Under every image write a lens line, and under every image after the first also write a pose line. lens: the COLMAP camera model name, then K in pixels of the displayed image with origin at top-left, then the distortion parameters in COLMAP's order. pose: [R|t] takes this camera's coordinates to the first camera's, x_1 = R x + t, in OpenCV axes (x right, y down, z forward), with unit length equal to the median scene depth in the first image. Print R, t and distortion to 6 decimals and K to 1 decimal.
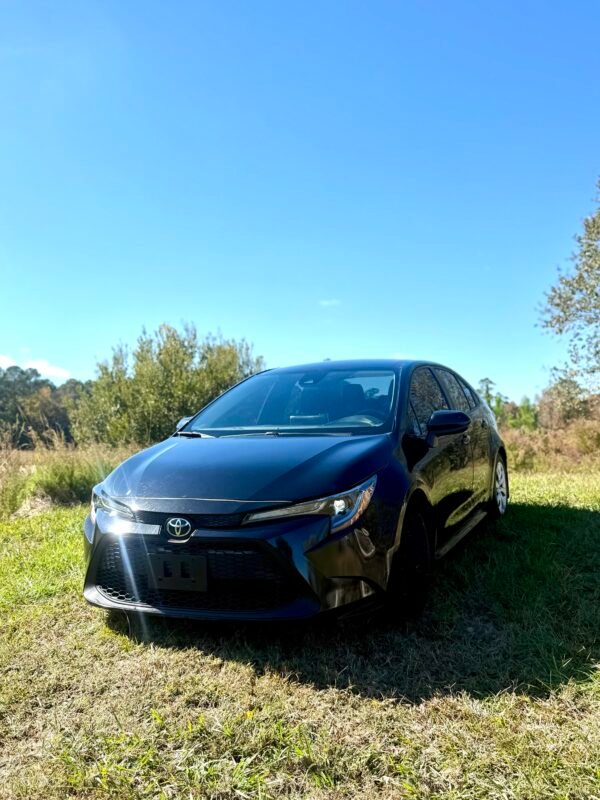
lens RADIAL K [[886.1, 0, 305.6], [0, 886.1, 368.3], [0, 0, 1]] dist [0.061495, 0.000000]
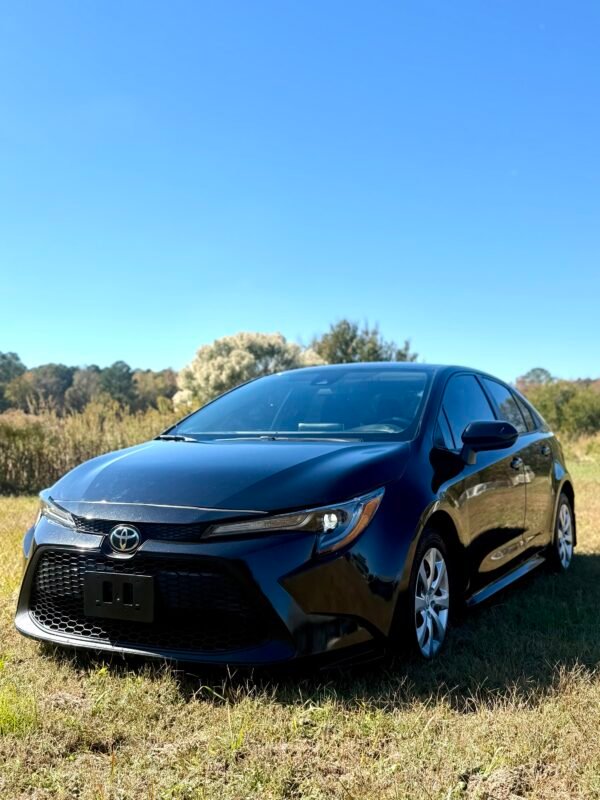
lens RADIAL K [[909.7, 0, 293.4], [0, 909.7, 402.8], [0, 0, 1]] dist [0.115453, 0.000000]
pose [[0.994739, 0.037623, -0.095288, 0.076908], [-0.039790, 0.998988, -0.020952, 0.069280], [0.094403, 0.024634, 0.995229, 0.205385]]
